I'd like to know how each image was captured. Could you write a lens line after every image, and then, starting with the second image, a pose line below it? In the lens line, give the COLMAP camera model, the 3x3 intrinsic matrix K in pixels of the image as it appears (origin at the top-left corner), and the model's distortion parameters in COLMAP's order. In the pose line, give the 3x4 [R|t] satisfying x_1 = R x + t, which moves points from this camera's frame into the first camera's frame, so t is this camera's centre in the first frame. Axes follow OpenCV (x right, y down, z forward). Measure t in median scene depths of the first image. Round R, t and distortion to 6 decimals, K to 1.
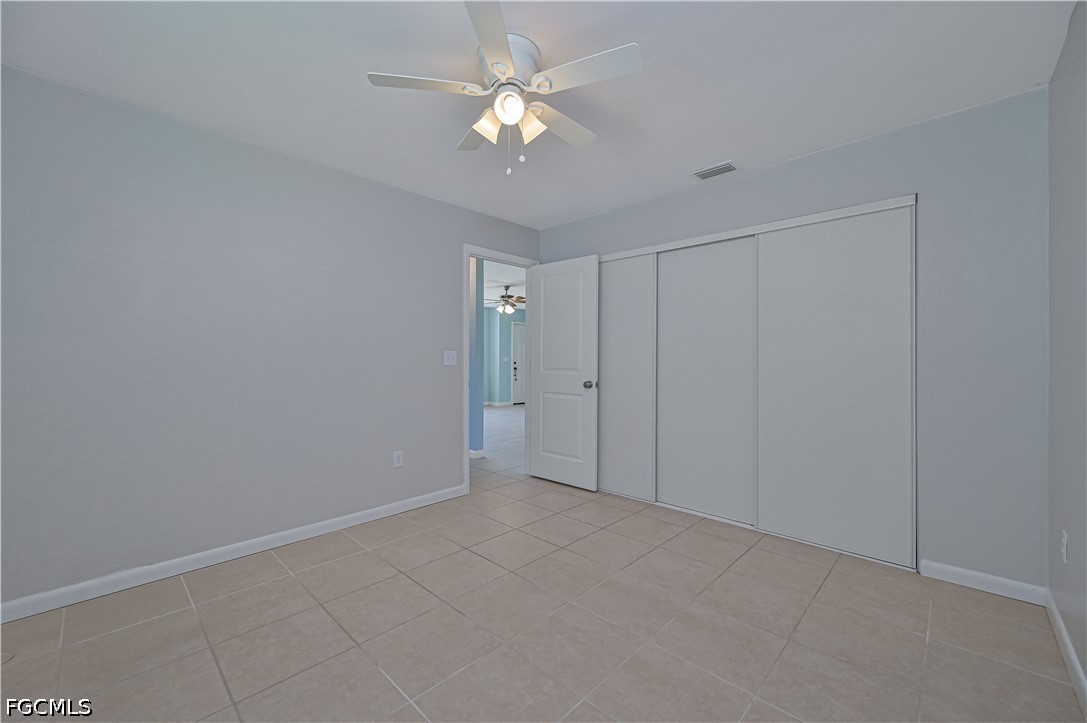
lens RADIAL K [[432.9, 0, 547.7], [0, 432.9, 354.6], [0, 0, 1]] dist [0.000514, 0.000108]
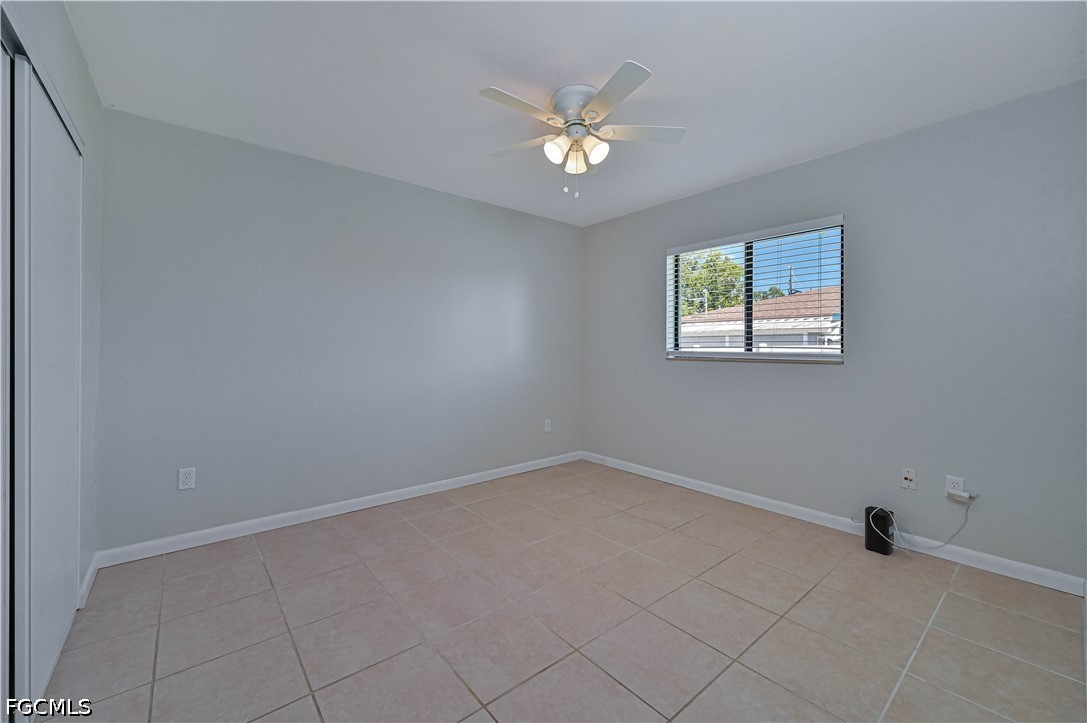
lens RADIAL K [[432.9, 0, 547.7], [0, 432.9, 354.6], [0, 0, 1]] dist [0.000514, 0.000108]
pose [[-0.993496, -0.003811, 0.113802, -0.140910], [-0.003882, 0.999992, -0.000406, 0.023933], [-0.113799, -0.000845, -0.993503, 2.112295]]
